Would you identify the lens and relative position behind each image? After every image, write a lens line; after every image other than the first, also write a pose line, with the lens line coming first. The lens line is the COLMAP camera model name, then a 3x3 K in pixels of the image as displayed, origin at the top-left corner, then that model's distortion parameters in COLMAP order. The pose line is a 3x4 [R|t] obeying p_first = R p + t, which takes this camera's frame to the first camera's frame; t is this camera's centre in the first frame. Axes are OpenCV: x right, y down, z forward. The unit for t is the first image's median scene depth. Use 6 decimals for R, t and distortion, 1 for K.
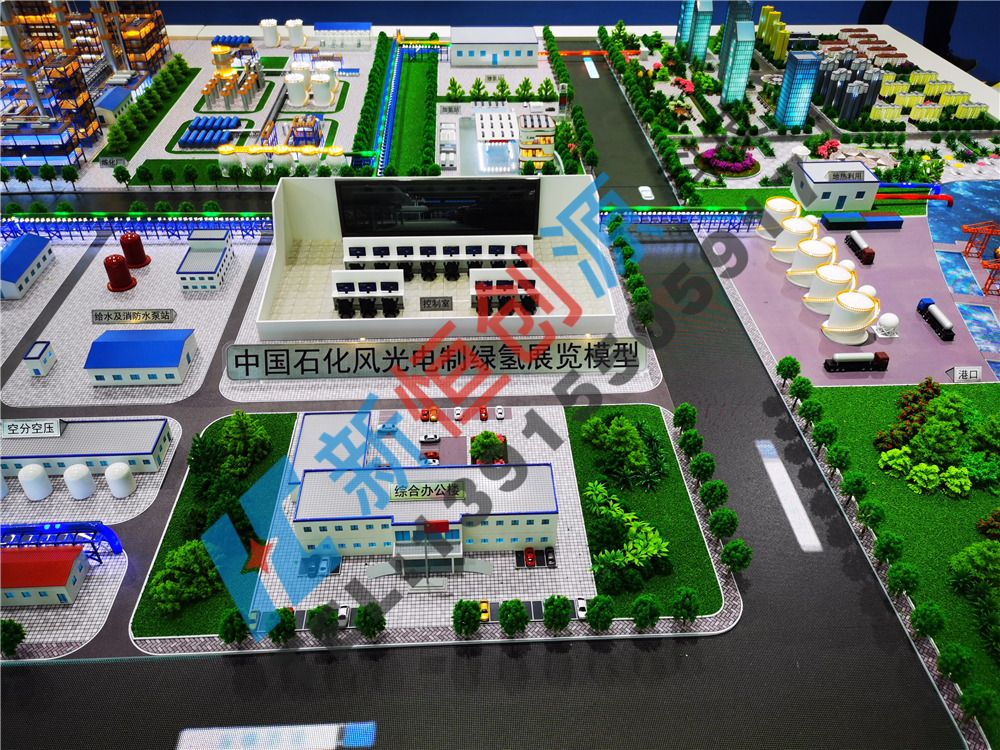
lens RADIAL K [[764.0, 0, 500.0], [0, 764.0, 375.0], [0, 0, 1]] dist [0.032681, -0.006687]
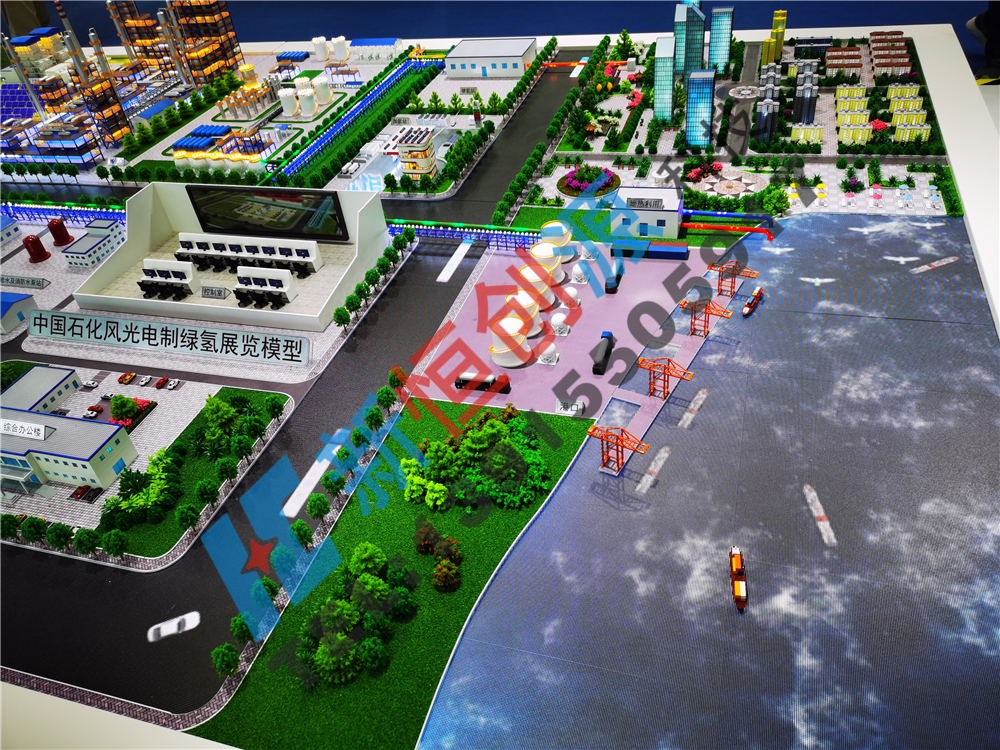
lens RADIAL K [[777.2, 0, 500.0], [0, 777.2, 375.0], [0, 0, 1]] dist [0.086680, -0.095655]
pose [[0.932733, 0.123301, -0.338830, 0.545647], [-0.120502, 0.992278, 0.029374, -0.039311], [0.339835, 0.013432, 0.940389, -0.004872]]
